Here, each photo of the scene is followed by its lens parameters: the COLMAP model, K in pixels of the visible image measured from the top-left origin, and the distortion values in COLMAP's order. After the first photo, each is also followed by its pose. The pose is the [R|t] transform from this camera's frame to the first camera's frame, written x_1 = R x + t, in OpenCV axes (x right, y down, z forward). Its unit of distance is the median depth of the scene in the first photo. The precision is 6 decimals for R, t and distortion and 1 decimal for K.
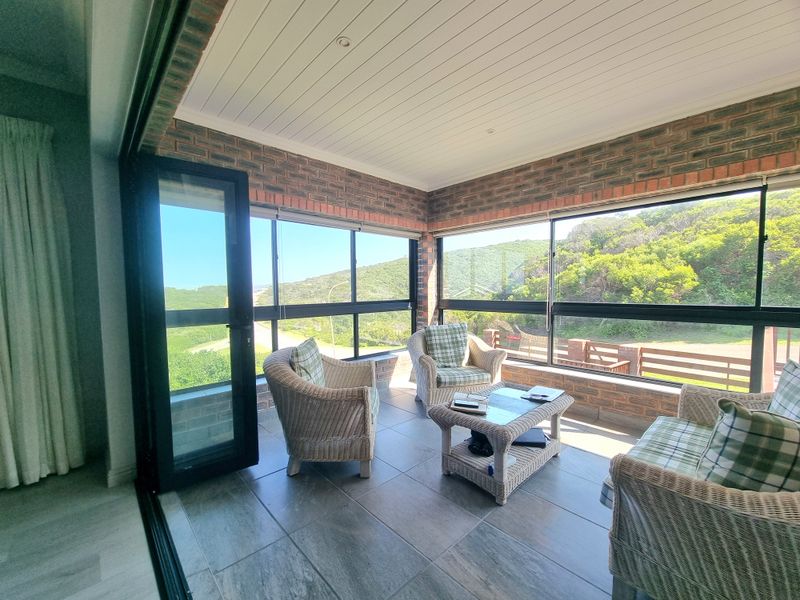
lens RADIAL K [[331.1, 0, 399.1], [0, 331.1, 303.0], [0, 0, 1]] dist [0.001098, 0.000059]
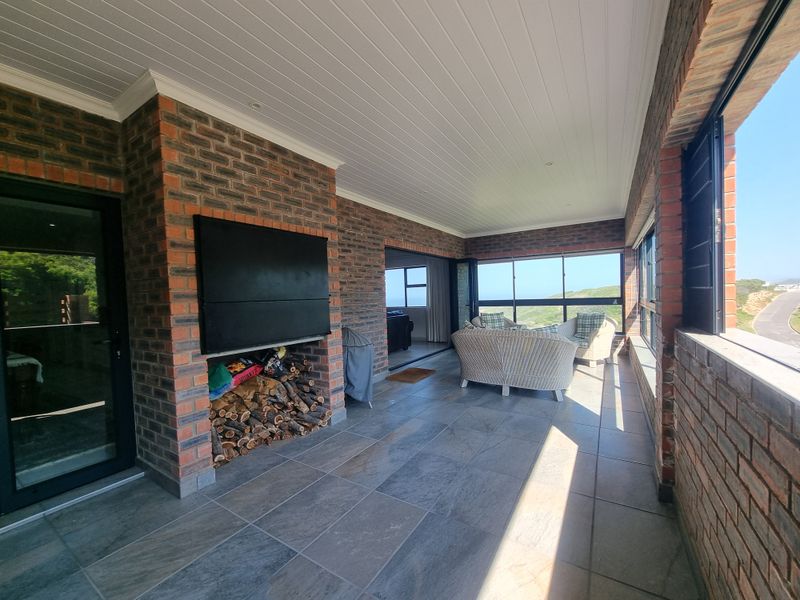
lens RADIAL K [[331.1, 0, 399.1], [0, 331.1, 303.0], [0, 0, 1]] dist [0.001098, 0.000059]
pose [[0.250953, 0.026333, -0.967641, 1.706444], [-0.001602, 0.999640, 0.026788, -0.030230], [0.967998, -0.005173, 0.250905, -0.340446]]
